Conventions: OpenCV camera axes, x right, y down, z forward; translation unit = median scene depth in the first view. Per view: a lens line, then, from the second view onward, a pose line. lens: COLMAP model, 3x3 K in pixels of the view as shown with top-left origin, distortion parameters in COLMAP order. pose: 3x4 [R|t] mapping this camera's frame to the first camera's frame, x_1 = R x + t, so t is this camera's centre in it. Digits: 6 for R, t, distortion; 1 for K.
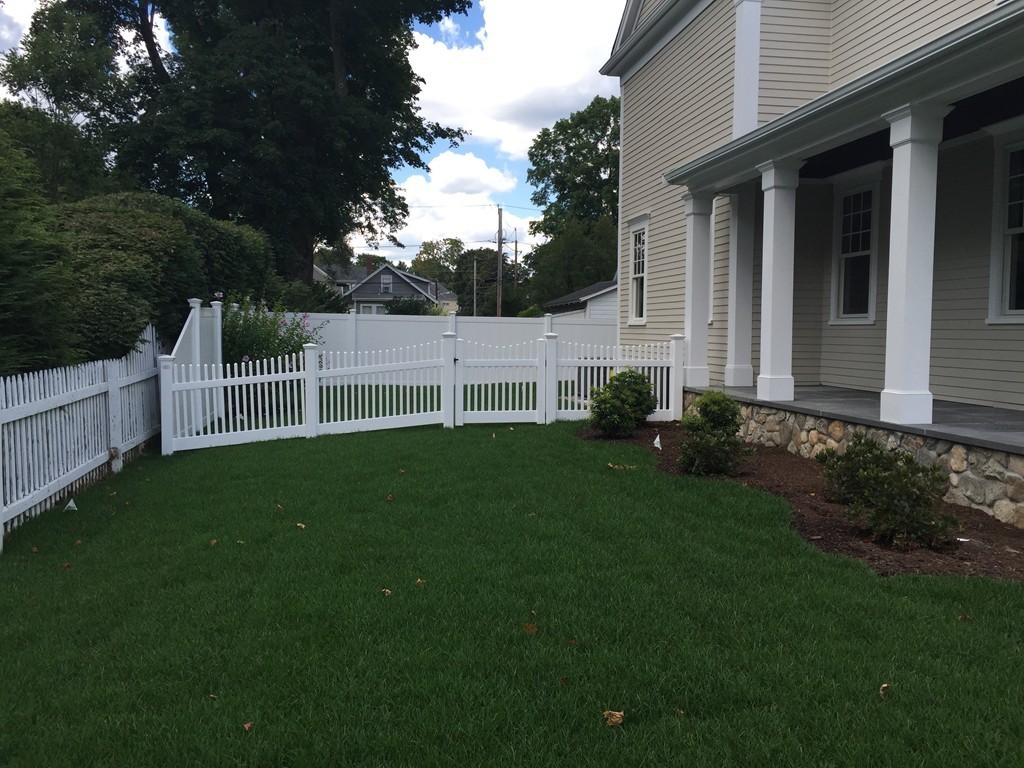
lens RADIAL K [[873.7, 0, 512.8], [0, 873.7, 374.3], [0, 0, 1]] dist [0.076861, -0.100718]
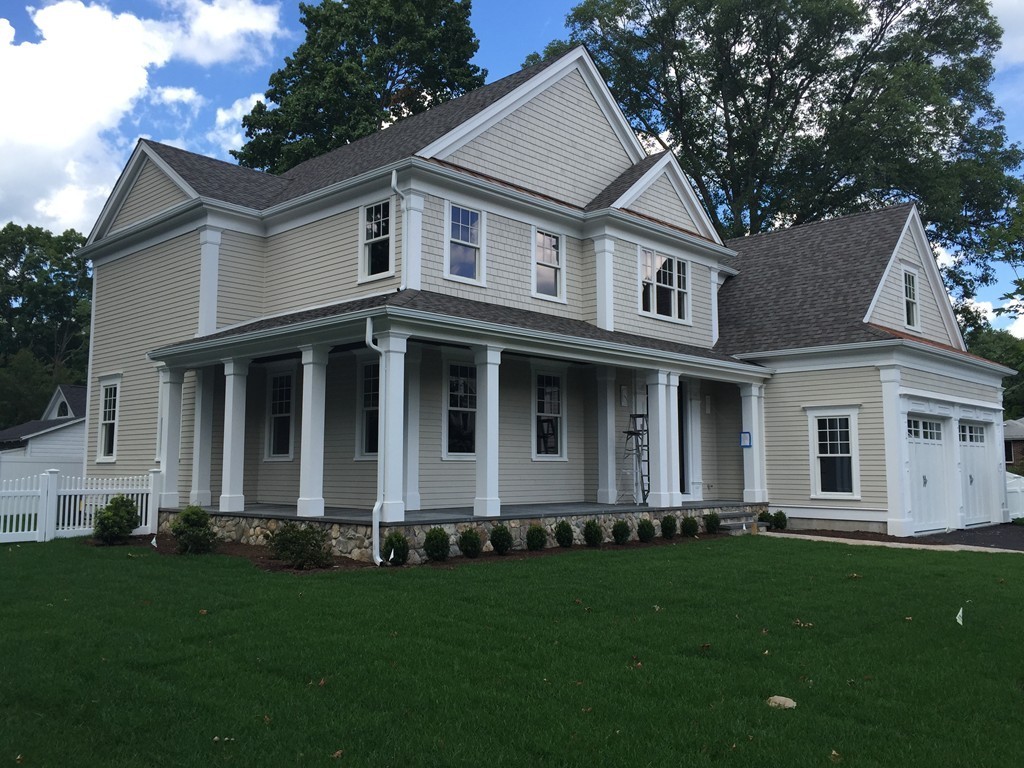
lens RADIAL K [[873.7, 0, 512.8], [0, 873.7, 374.3], [0, 0, 1]] dist [0.076861, -0.100718]
pose [[0.803501, 0.055731, 0.592689, -0.206716], [0.036343, 0.989159, -0.142281, 0.026526], [-0.594193, 0.135863, 0.792765, -0.482342]]
